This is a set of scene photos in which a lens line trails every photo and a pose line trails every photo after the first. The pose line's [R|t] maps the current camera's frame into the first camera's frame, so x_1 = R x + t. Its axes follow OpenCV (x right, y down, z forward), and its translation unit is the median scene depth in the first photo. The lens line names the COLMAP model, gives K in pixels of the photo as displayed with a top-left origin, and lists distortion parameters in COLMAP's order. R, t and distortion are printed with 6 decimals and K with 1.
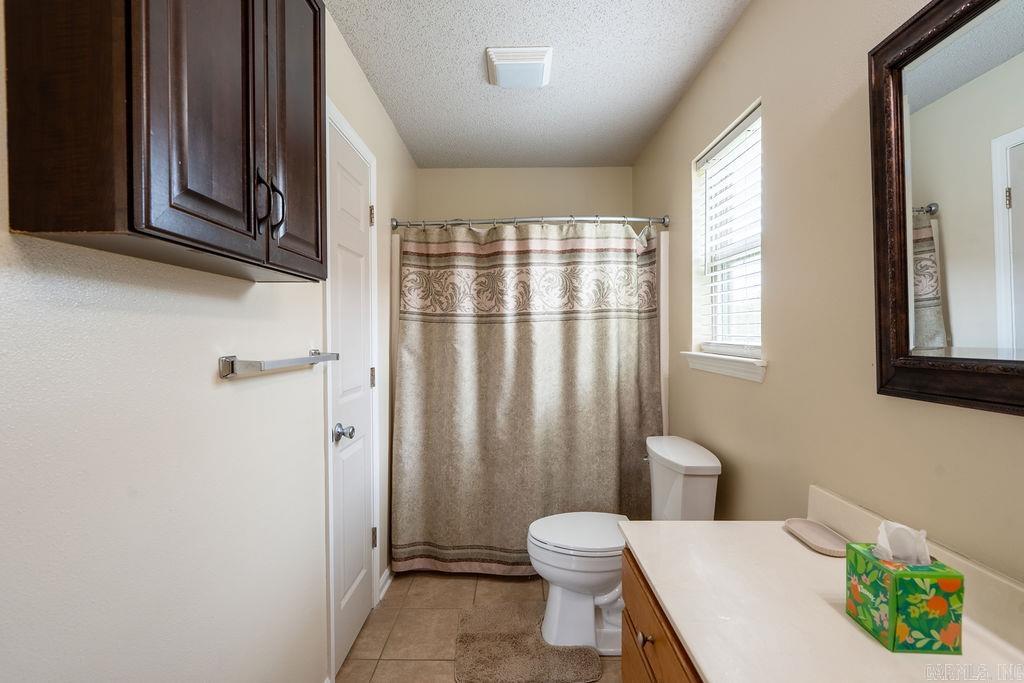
lens RADIAL K [[459.1, 0, 510.6], [0, 459.1, 340.2], [0, 0, 1]] dist [-0.010717, 0.002773]
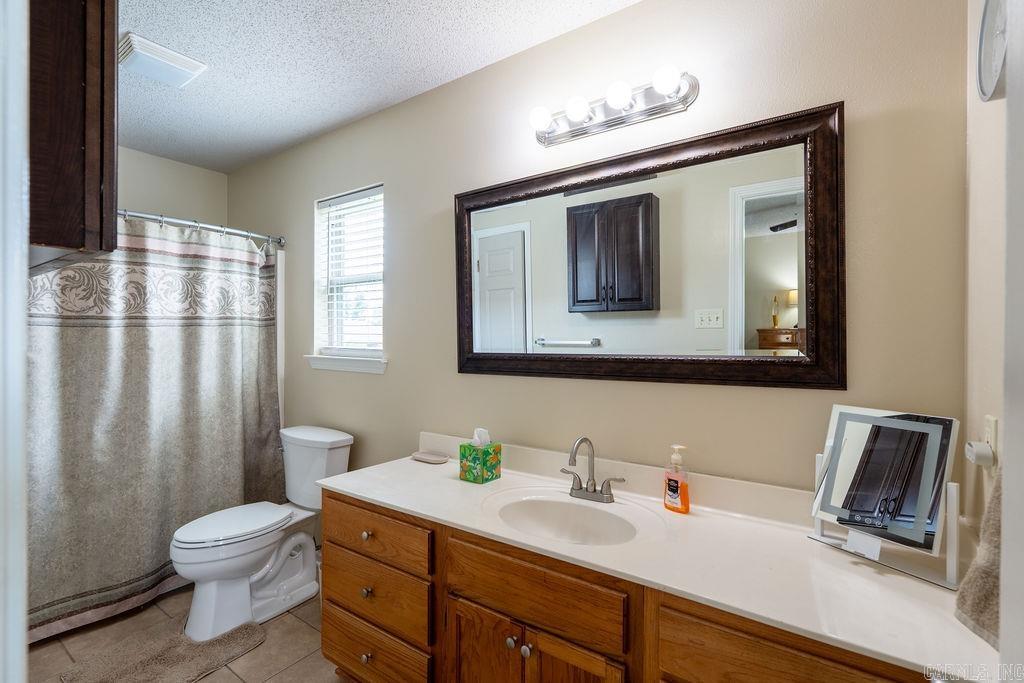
lens RADIAL K [[459.1, 0, 516.9], [0, 459.1, 340.7], [0, 0, 1]] dist [-0.010717, 0.002773]
pose [[0.560786, 0.004924, 0.827946, -0.295772], [0.003736, 0.999957, -0.008477, -0.000980], [-0.827952, 0.007847, 0.560744, -0.130726]]
